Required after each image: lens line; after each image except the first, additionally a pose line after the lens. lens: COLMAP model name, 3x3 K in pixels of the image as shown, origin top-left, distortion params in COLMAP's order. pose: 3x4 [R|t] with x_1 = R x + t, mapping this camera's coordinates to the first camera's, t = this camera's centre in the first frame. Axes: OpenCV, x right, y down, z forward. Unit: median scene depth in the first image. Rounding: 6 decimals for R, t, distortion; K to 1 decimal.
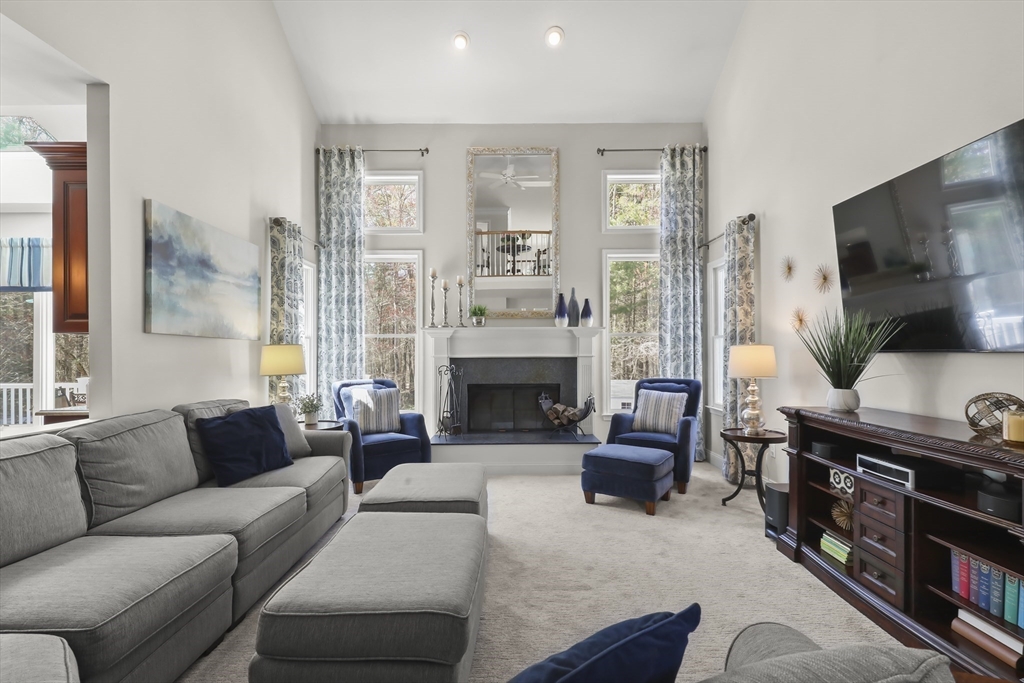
lens RADIAL K [[465.1, 0, 513.5], [0, 465.1, 352.0], [0, 0, 1]] dist [0.005727, -0.000769]
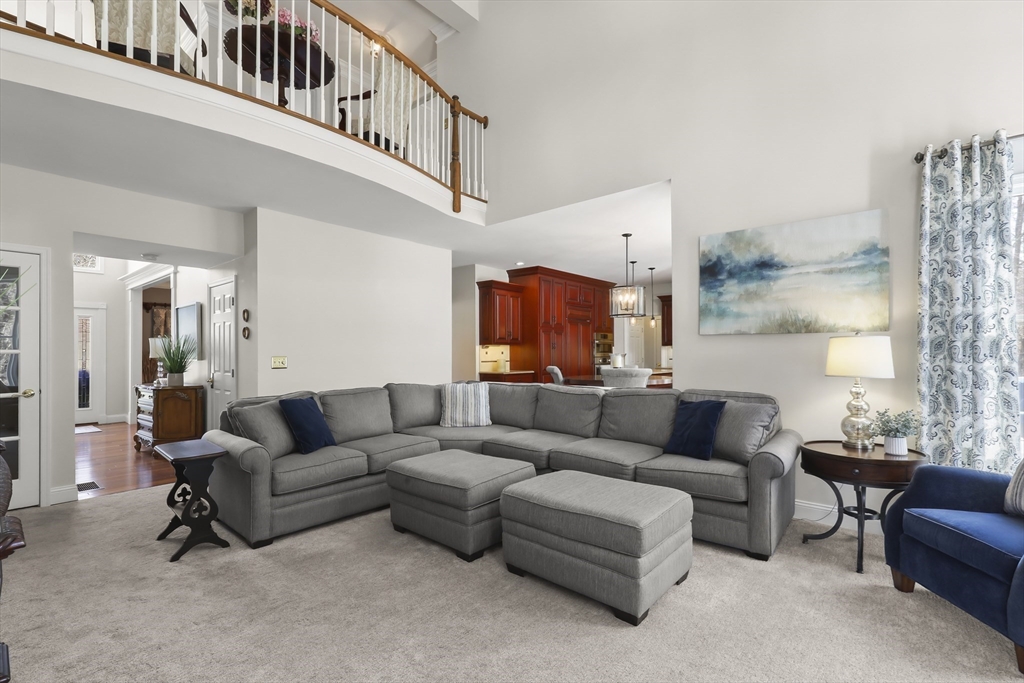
lens RADIAL K [[465.1, 0, 513.4], [0, 465.1, 345.0], [0, 0, 1]] dist [0.005727, -0.000769]
pose [[-0.653004, -0.001546, -0.757353, 0.538304], [0.011708, 0.999858, -0.012136, -0.000967], [0.757264, -0.016792, -0.652893, 1.307953]]
